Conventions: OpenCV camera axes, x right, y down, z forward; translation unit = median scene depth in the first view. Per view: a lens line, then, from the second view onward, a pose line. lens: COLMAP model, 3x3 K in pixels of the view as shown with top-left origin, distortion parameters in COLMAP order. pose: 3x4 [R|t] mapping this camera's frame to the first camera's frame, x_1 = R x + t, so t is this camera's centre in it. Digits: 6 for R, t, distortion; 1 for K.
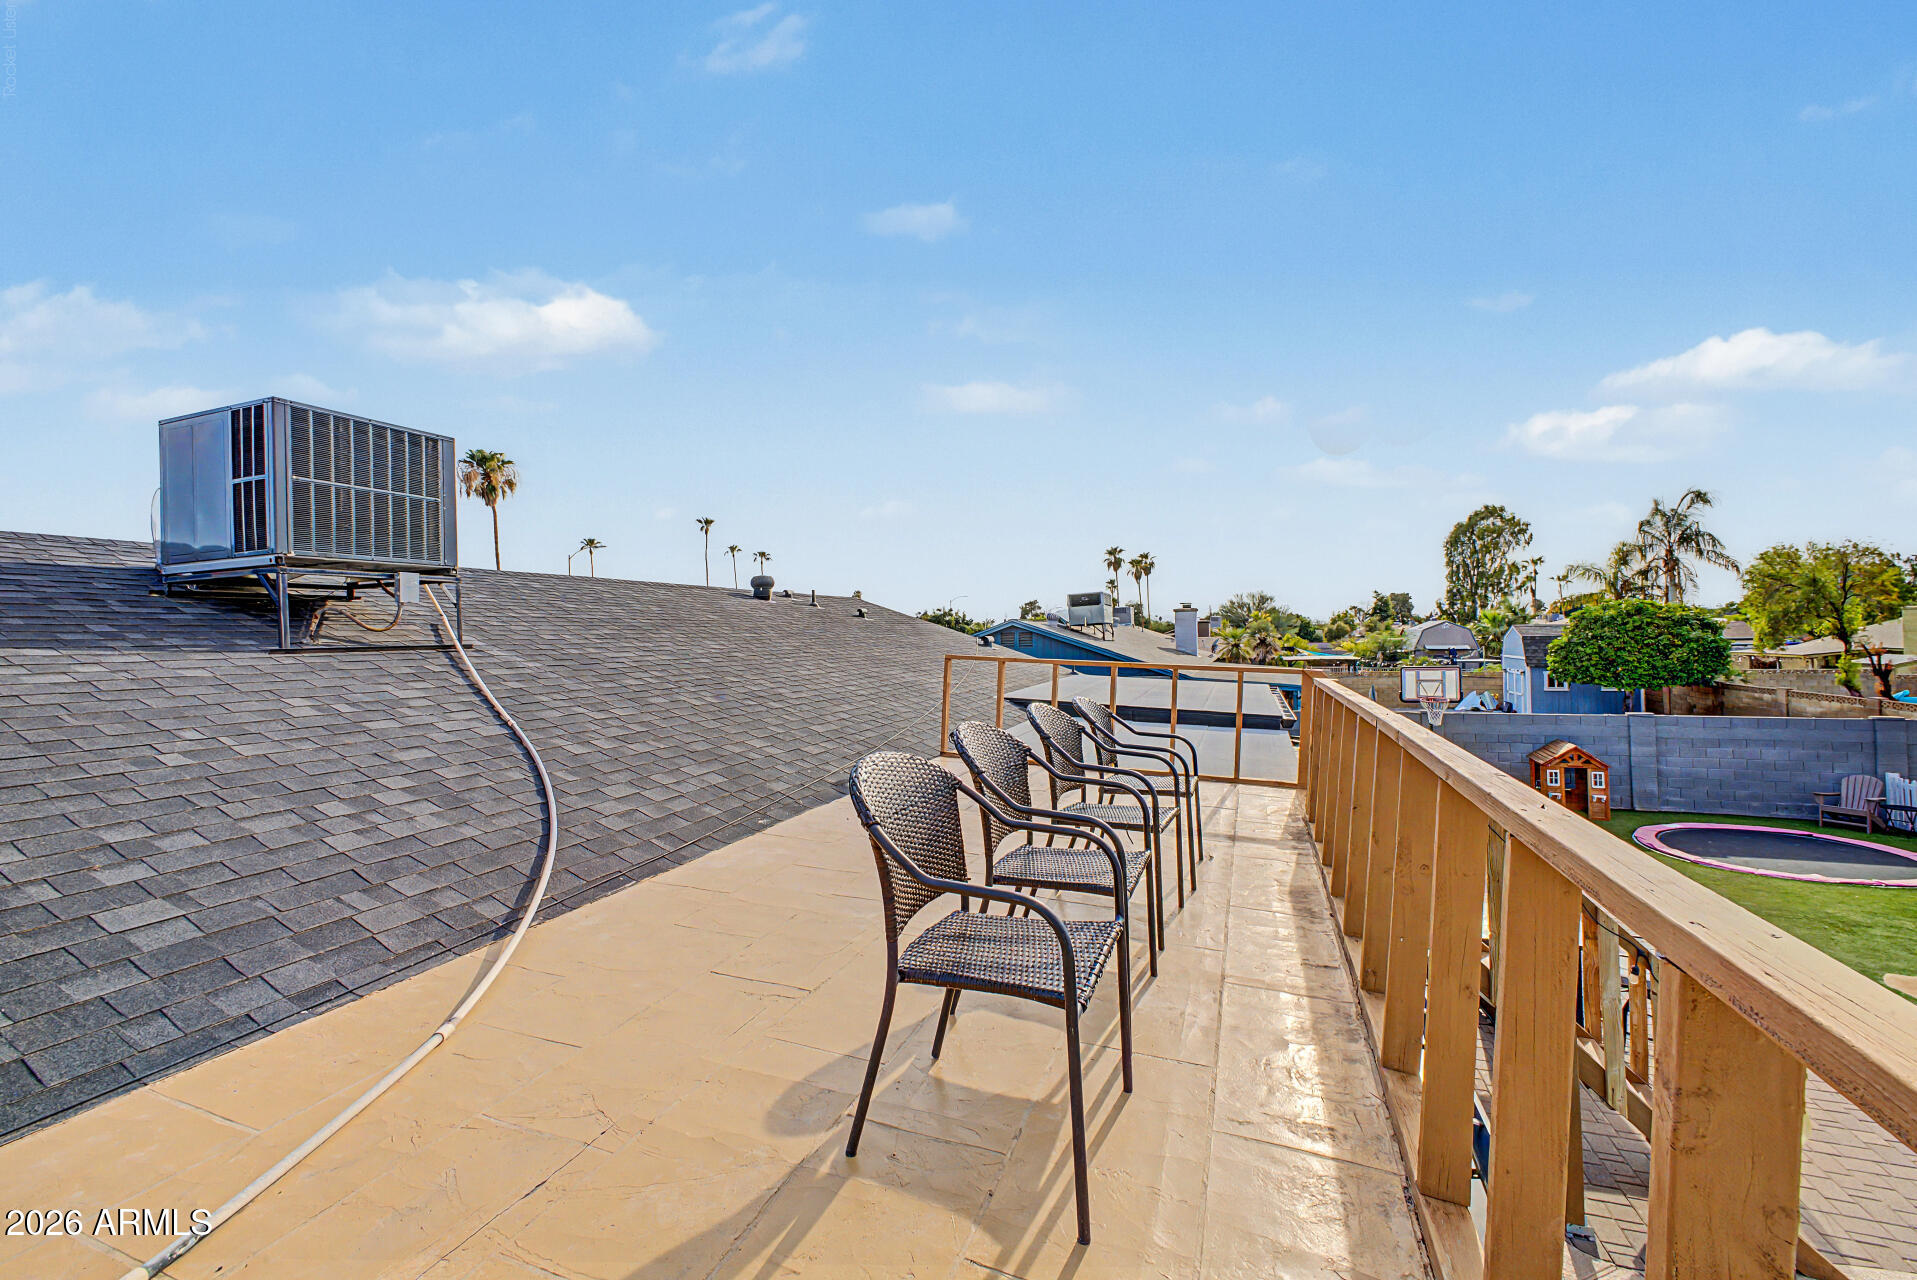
lens RADIAL K [[772.7, 0, 965.2], [0, 772.7, 639.2], [0, 0, 1]] dist [-0.001248, -0.000109]
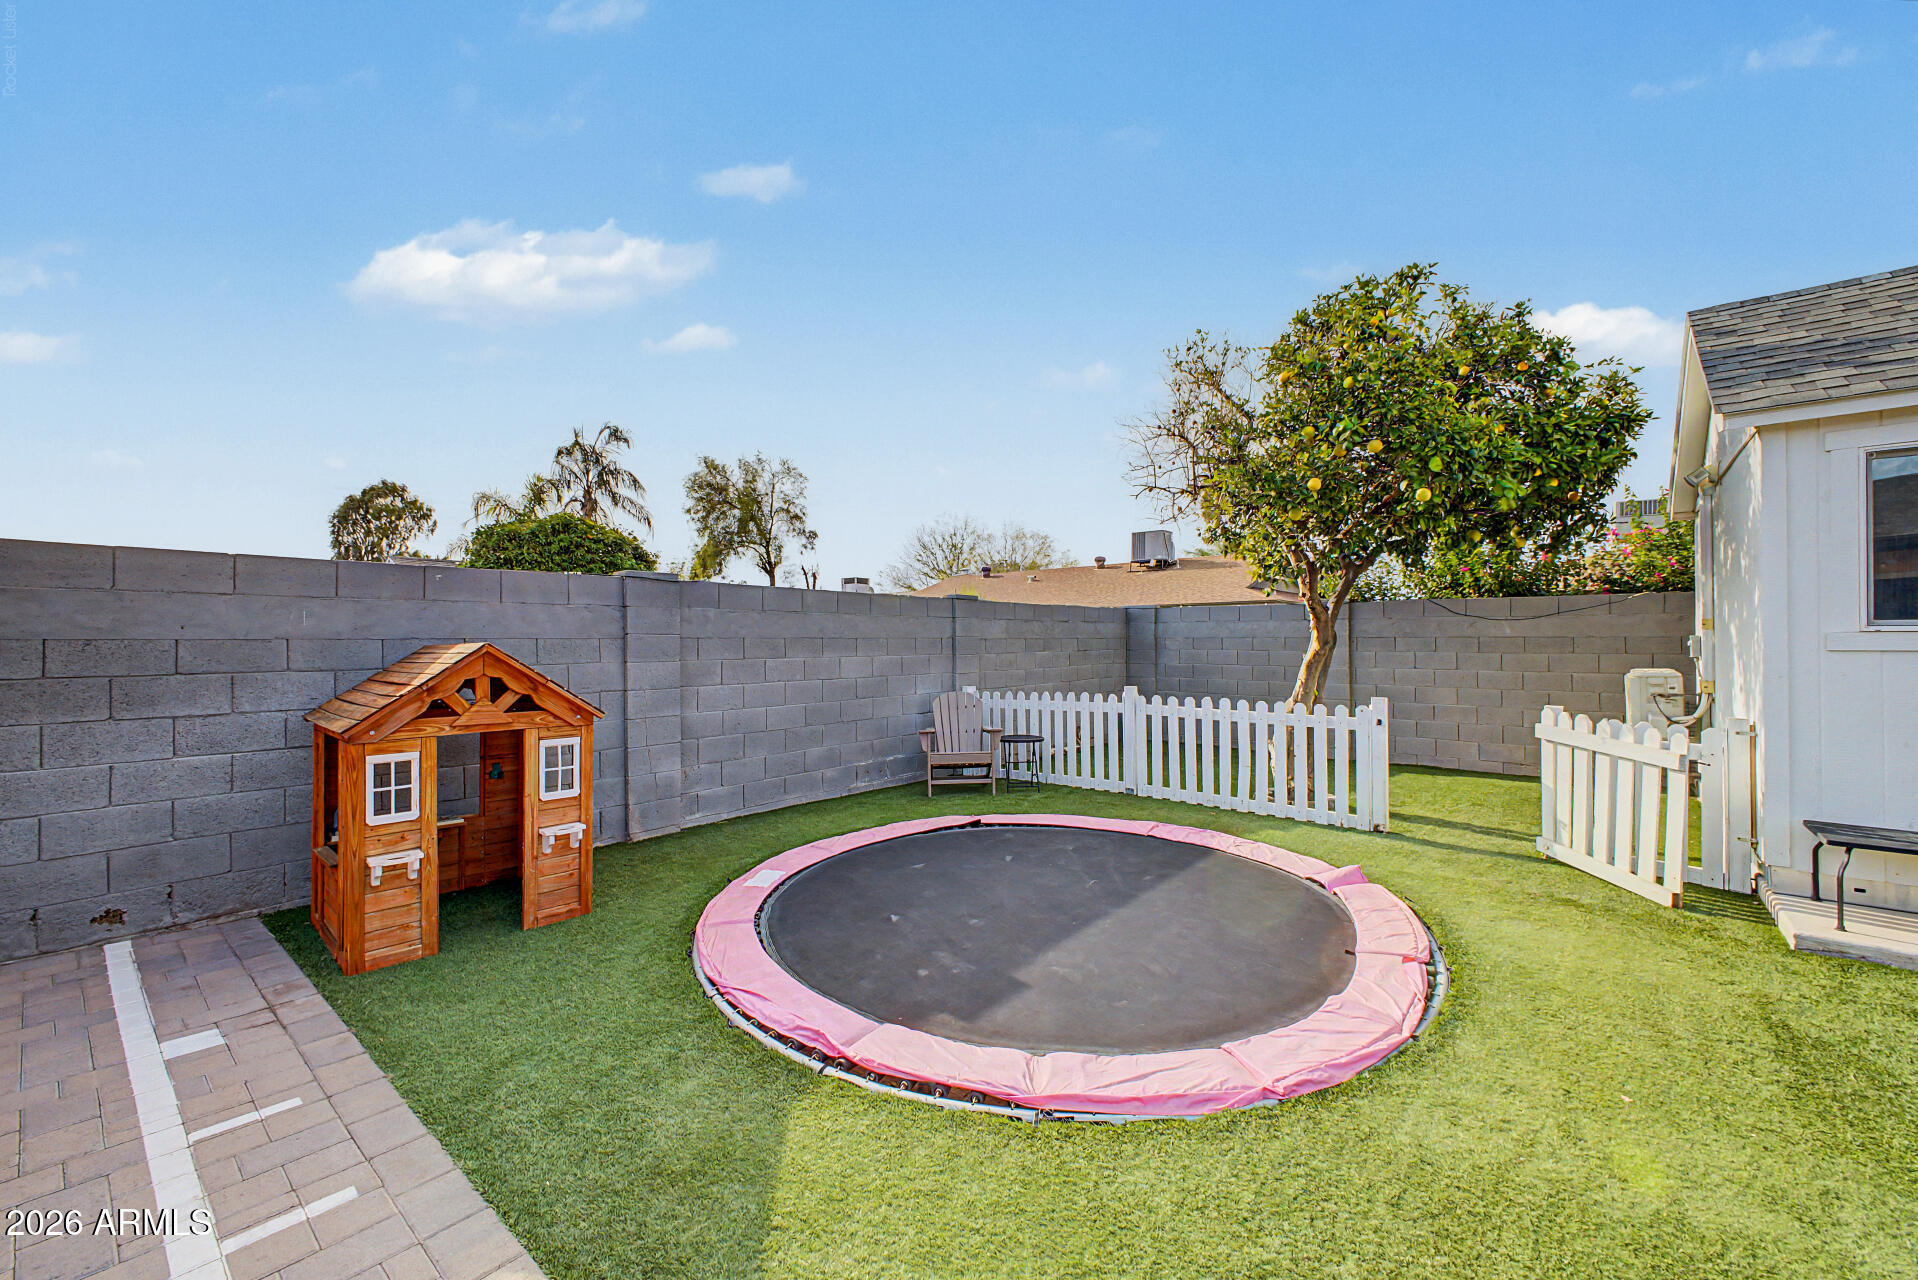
lens RADIAL K [[767.7, 0, 962.3], [0, 767.7, 633.8], [0, 0, 1]] dist [0.031280, -0.005752]
pose [[0.337429, 0.026255, 0.940985, 0.263166], [-0.005934, 0.999650, -0.025764, 0.060969], [-0.941332, 0.003110, 0.337467, 0.334029]]
